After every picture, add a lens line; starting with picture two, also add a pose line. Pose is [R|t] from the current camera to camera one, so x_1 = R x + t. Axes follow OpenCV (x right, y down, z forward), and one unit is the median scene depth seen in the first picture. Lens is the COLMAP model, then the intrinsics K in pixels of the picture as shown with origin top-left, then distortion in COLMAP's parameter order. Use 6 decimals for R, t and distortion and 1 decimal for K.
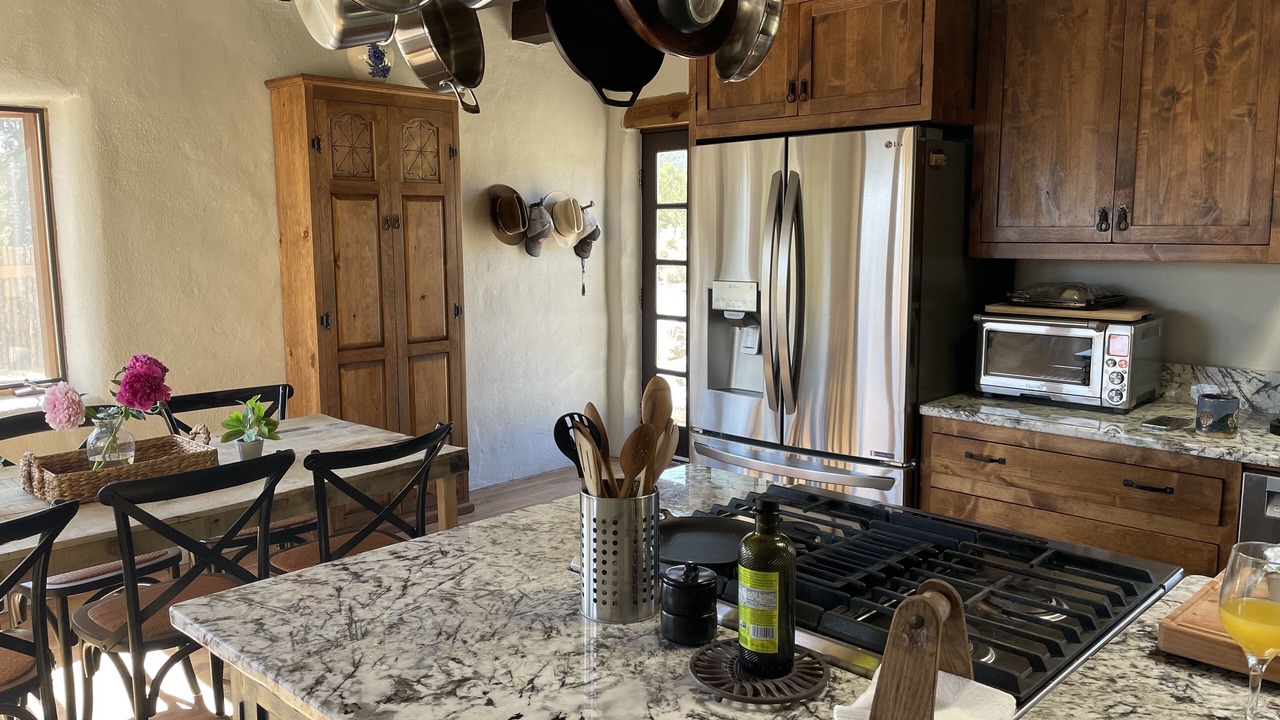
lens RADIAL K [[974.5, 0, 642.1], [0, 974.5, 357.6], [0, 0, 1]] dist [0.071469, -0.090686]
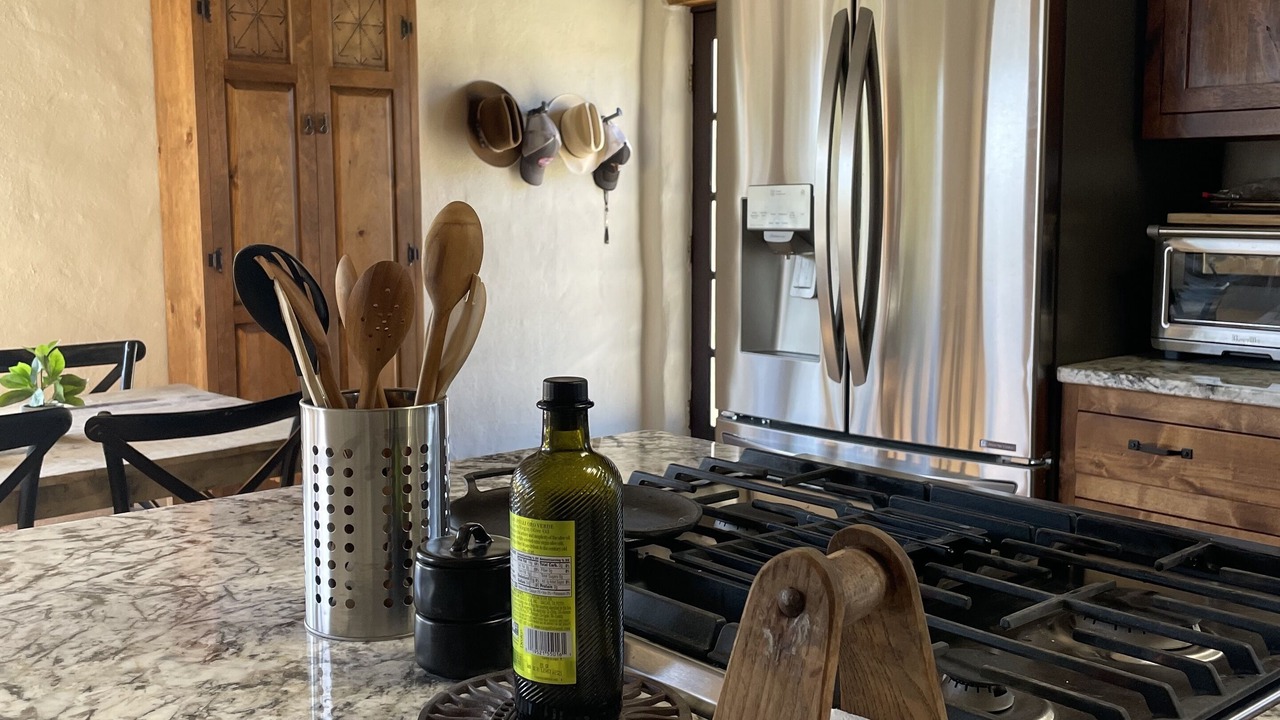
lens RADIAL K [[1293.1, 0, 642.7], [0, 1293.1, 354.4], [0, 0, 1]] dist [0.037382, 0.000000]
pose [[0.995613, 0.009671, -0.093068, 0.092387], [-0.011458, 0.999760, -0.018693, 0.057650], [0.092865, 0.019677, 0.995484, 0.136502]]
